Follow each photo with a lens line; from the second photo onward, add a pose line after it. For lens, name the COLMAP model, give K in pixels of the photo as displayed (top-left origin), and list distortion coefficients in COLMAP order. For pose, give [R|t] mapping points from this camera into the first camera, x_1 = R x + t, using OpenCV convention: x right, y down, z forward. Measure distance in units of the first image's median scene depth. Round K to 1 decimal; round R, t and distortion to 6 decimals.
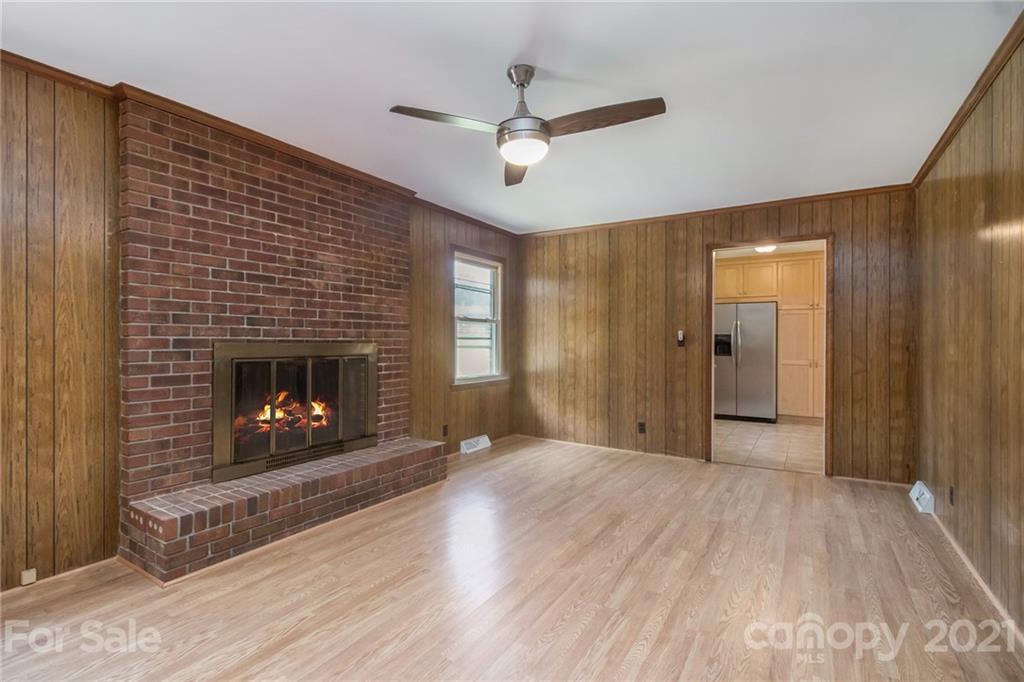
lens RADIAL K [[489.1, 0, 513.0], [0, 489.1, 339.2], [0, 0, 1]] dist [-0.000560, -0.004909]
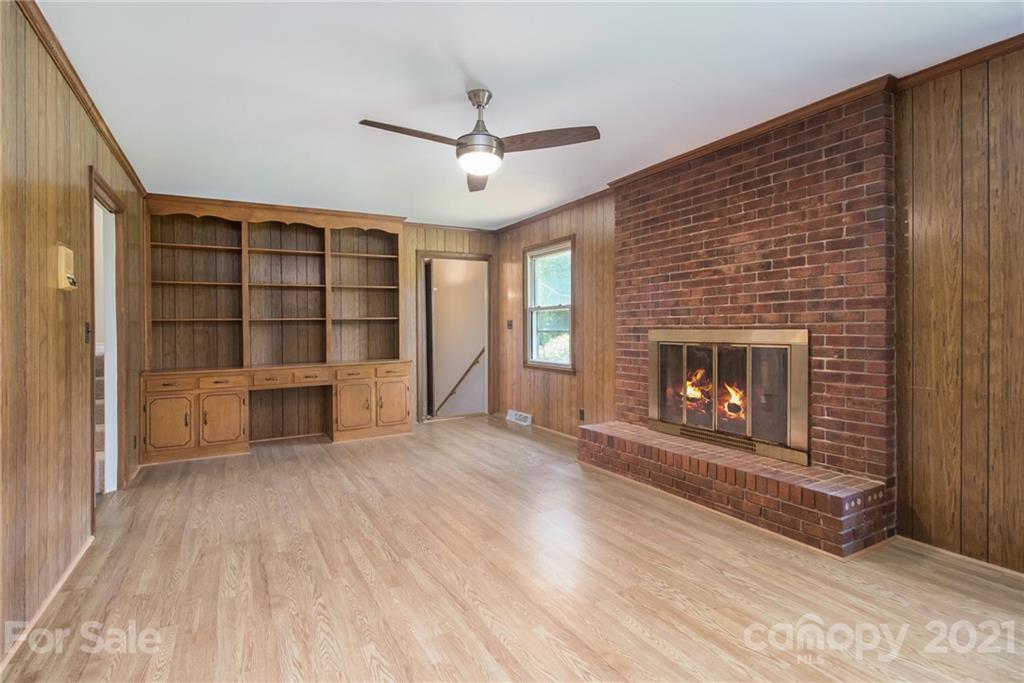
lens RADIAL K [[489.1, 0, 513.3], [0, 489.1, 338.9], [0, 0, 1]] dist [-0.000560, -0.004909]
pose [[-0.476570, 0.015894, -0.878993, 0.690444], [0.009011, 0.999872, 0.013194, 0.010109], [0.879091, -0.001633, -0.476652, 1.126346]]
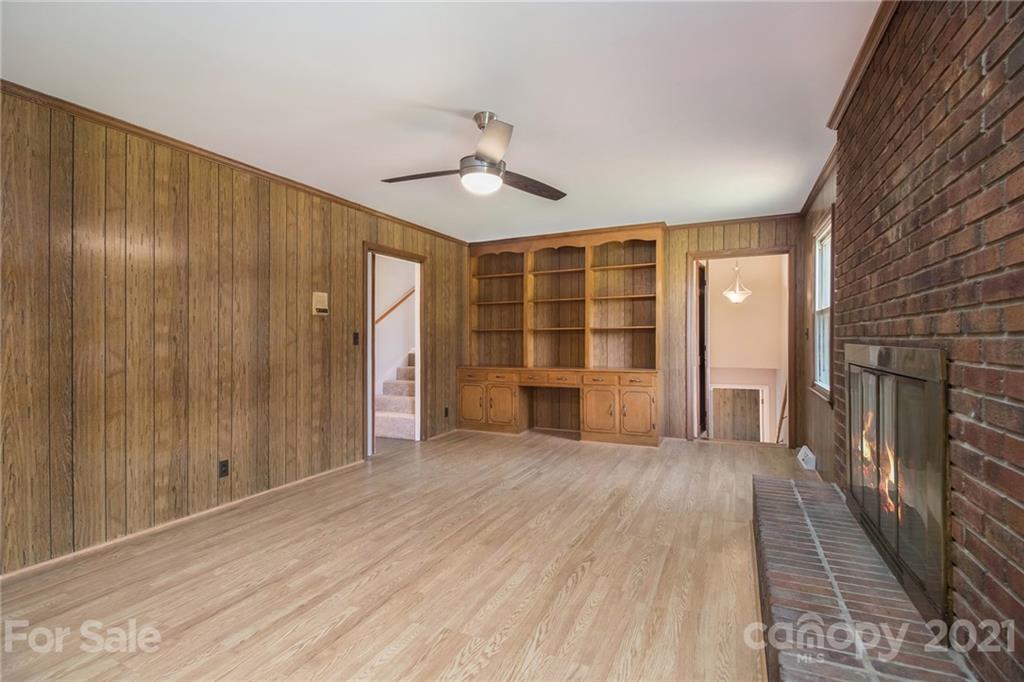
lens RADIAL K [[489.1, 0, 515.7], [0, 489.1, 330.6], [0, 0, 1]] dist [-0.000560, -0.004909]
pose [[-0.992654, -0.008738, -0.120673, 0.058631], [-0.006284, 0.999766, -0.020697, 0.007319], [0.120825, -0.019787, -0.992477, 1.536712]]
